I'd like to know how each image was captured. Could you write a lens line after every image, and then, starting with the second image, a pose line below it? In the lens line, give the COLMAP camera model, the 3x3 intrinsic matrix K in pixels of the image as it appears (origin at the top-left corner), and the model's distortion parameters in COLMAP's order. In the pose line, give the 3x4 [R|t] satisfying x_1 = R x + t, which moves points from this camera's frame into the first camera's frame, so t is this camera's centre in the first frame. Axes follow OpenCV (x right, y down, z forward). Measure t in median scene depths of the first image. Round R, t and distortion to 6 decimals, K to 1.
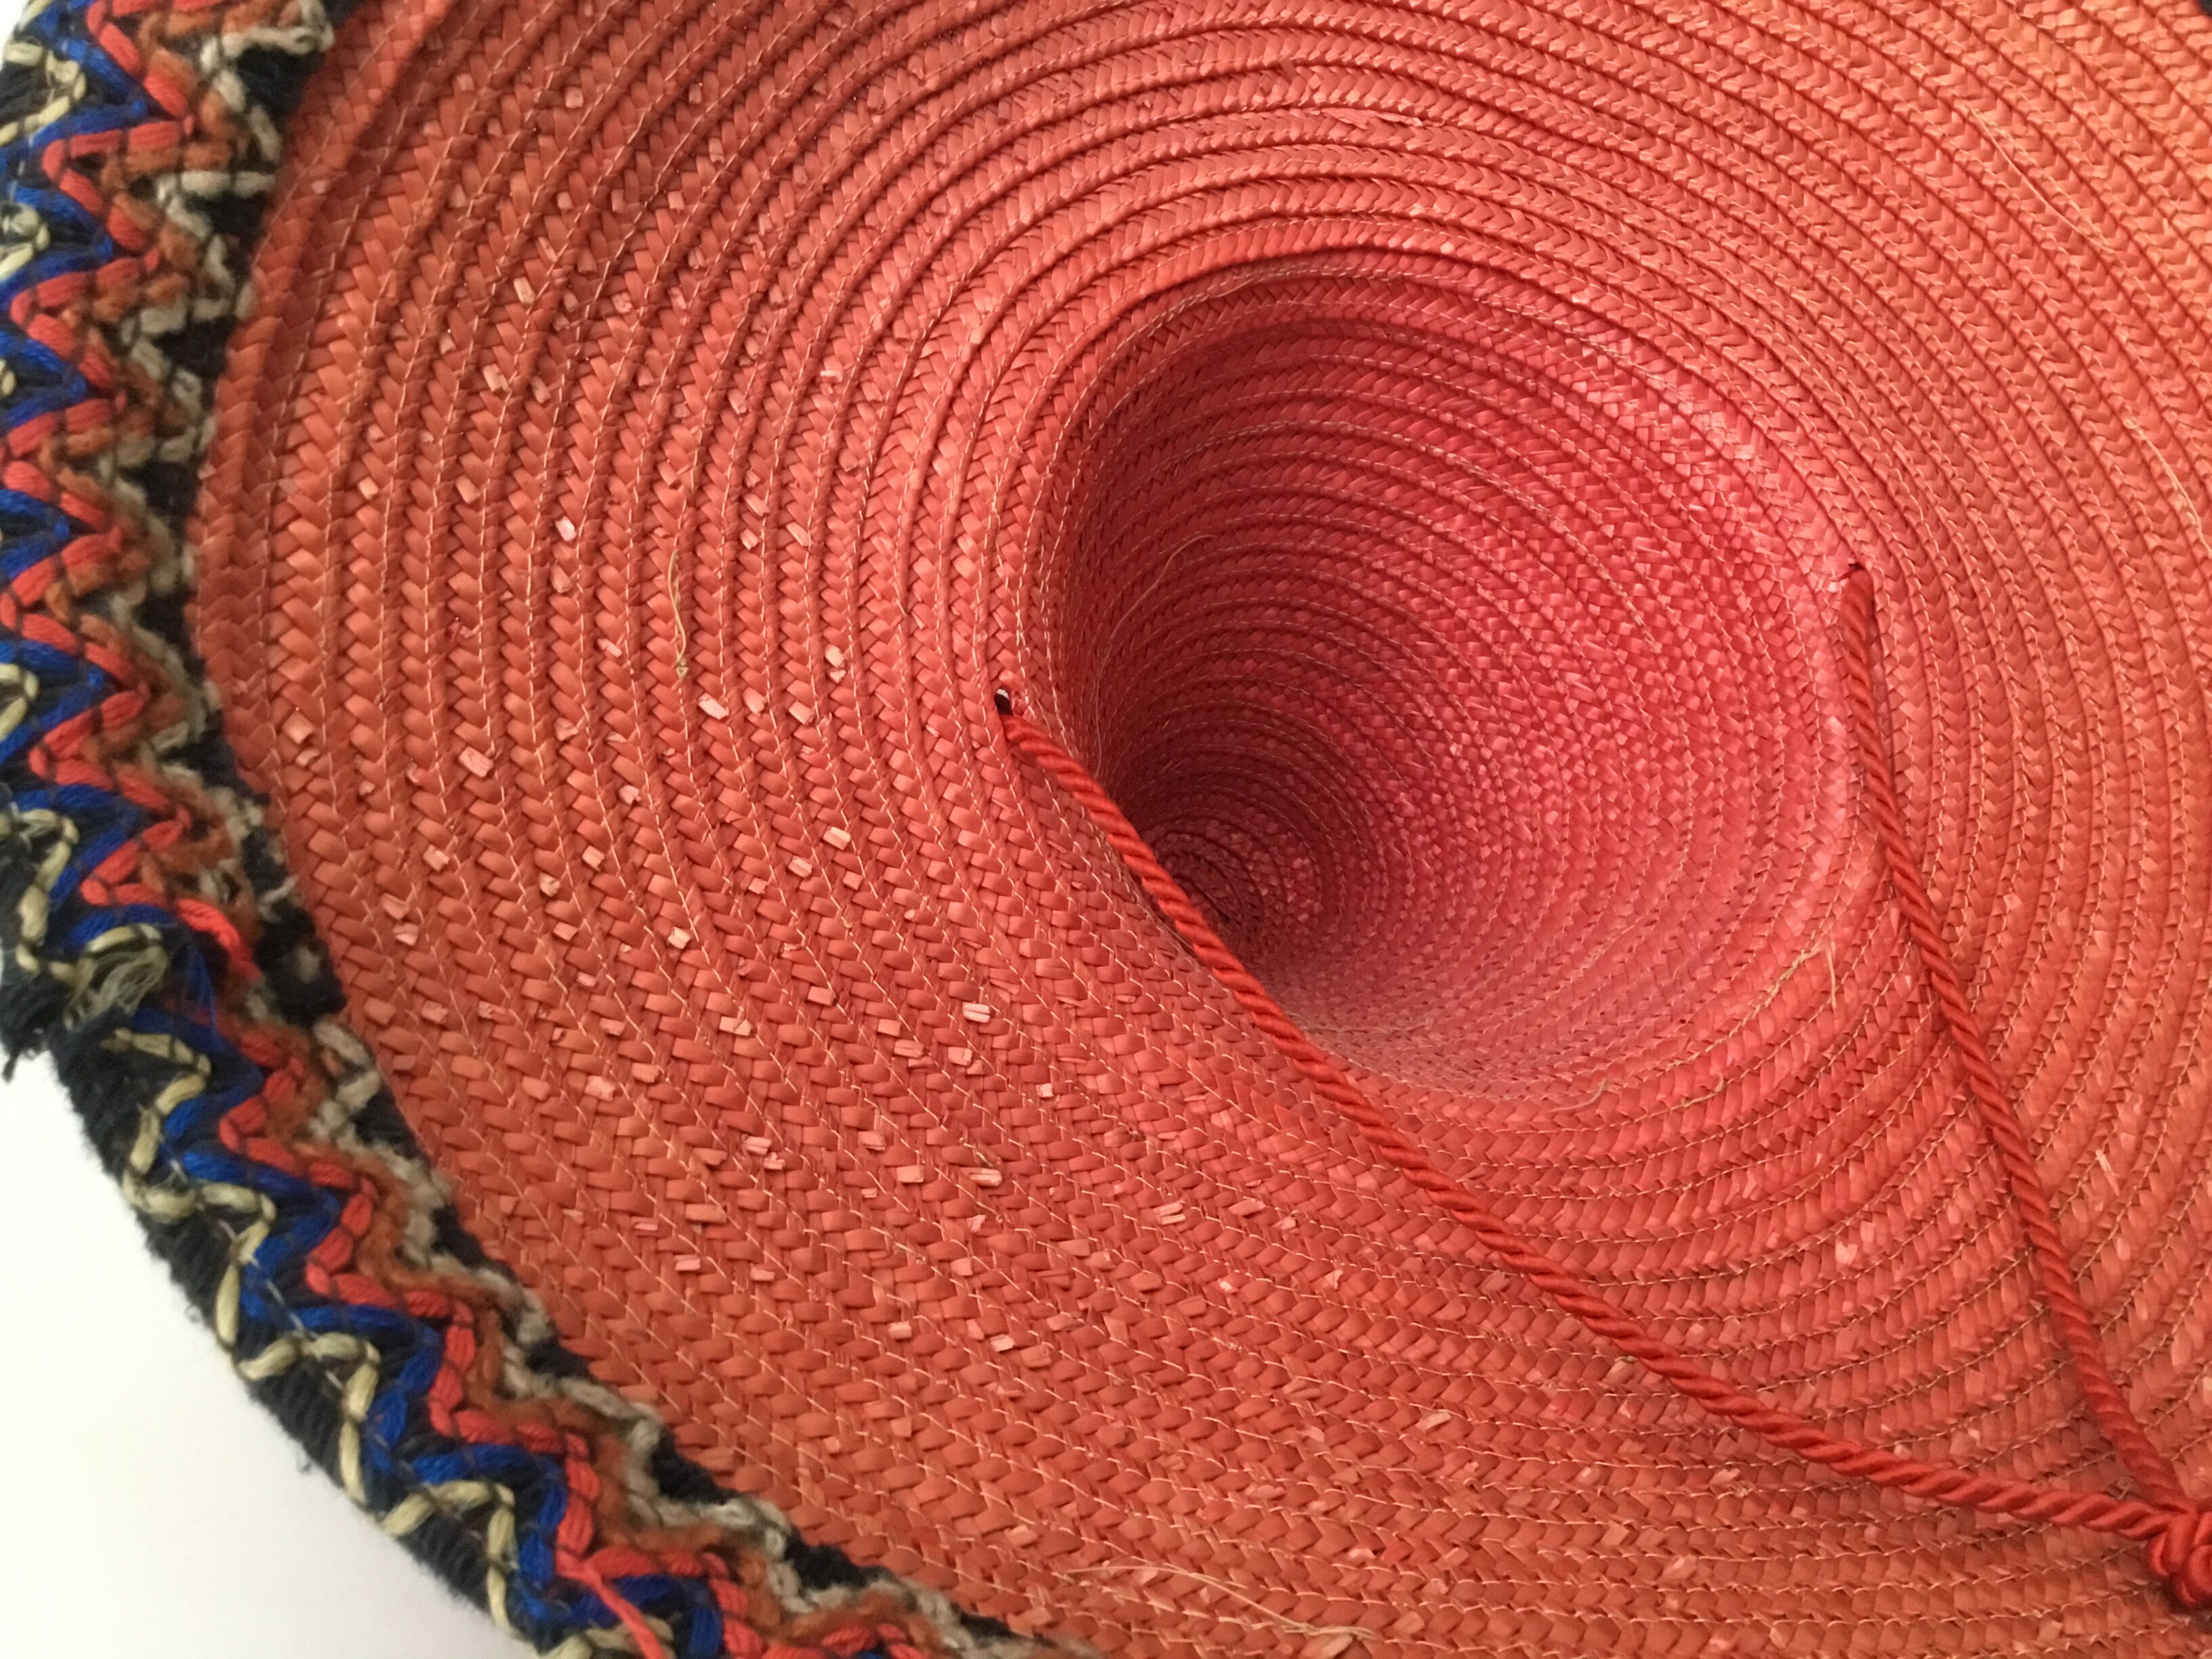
lens RADIAL K [[2061.3, 0, 1042.7], [0, 2061.3, 775.1], [0, 0, 1]] dist [0.127729, -0.290224]
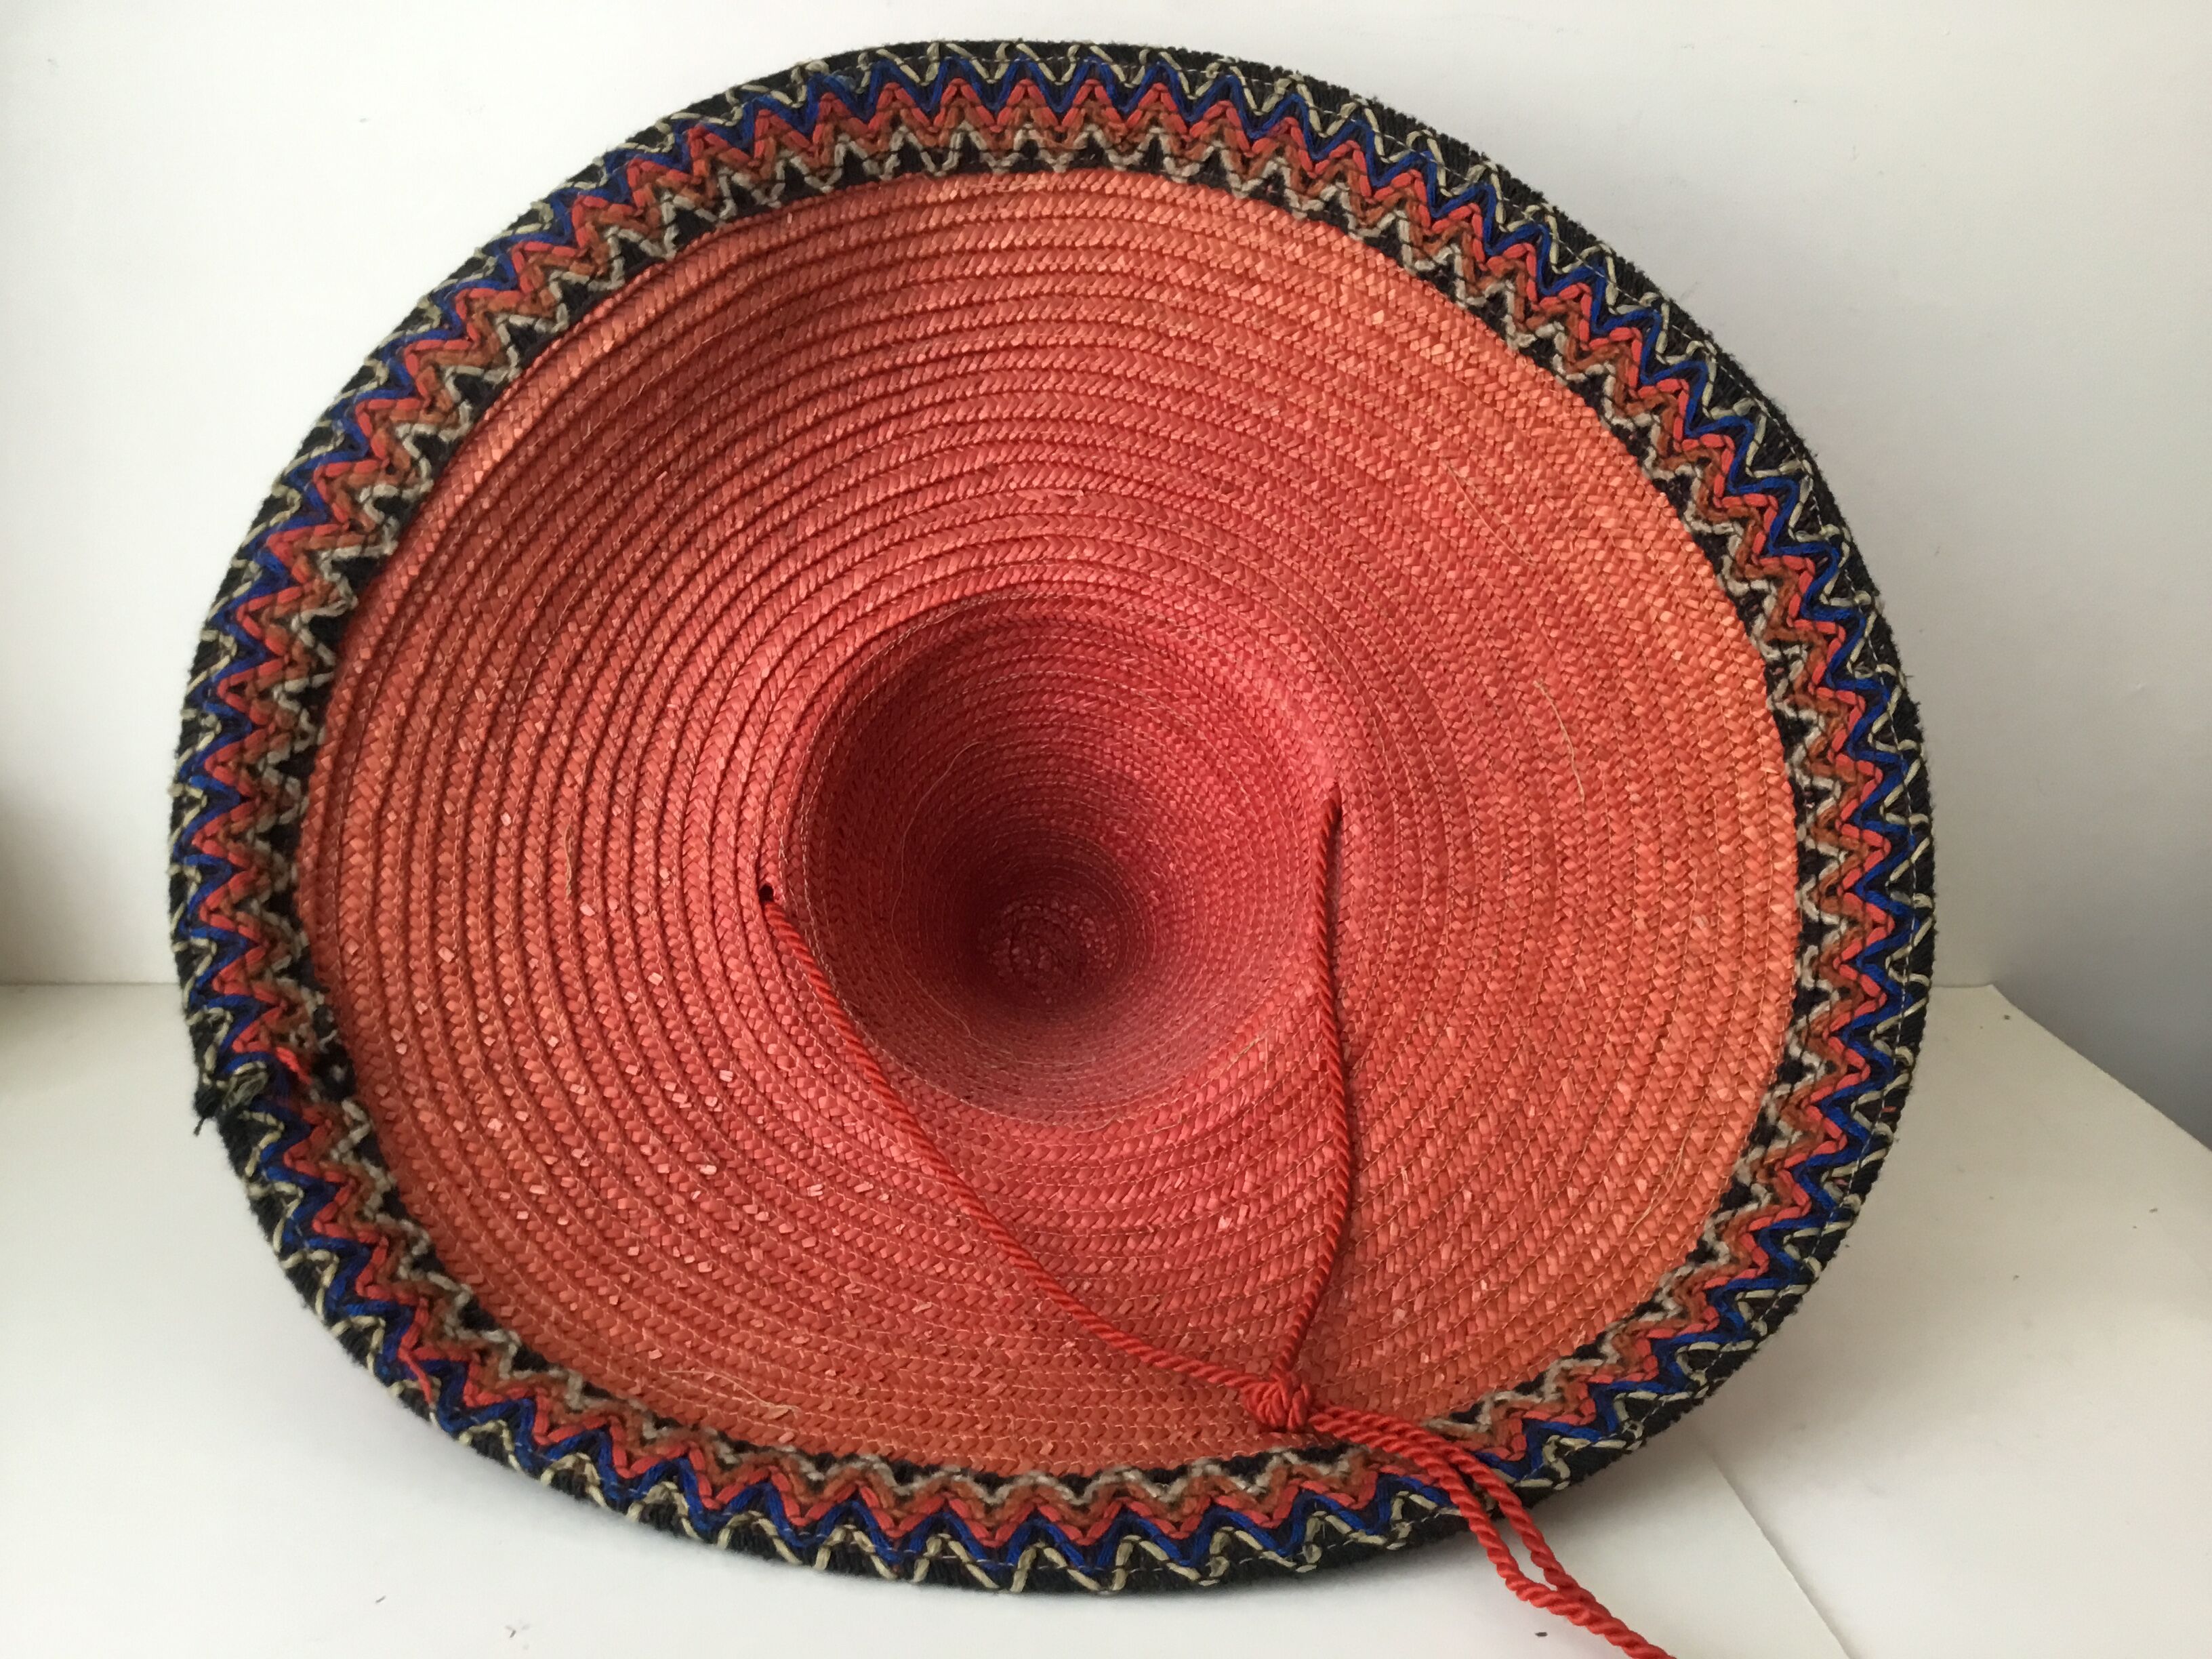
lens RADIAL K [[2061.3, 0, 1042.7], [0, 2061.3, 775.1], [0, 0, 1]] dist [0.127729, -0.290224]
pose [[0.971900, -0.000678, -0.235393, 0.660970], [0.019384, 0.996830, 0.077162, -0.282977], [0.234594, -0.079557, 0.968832, -0.682408]]
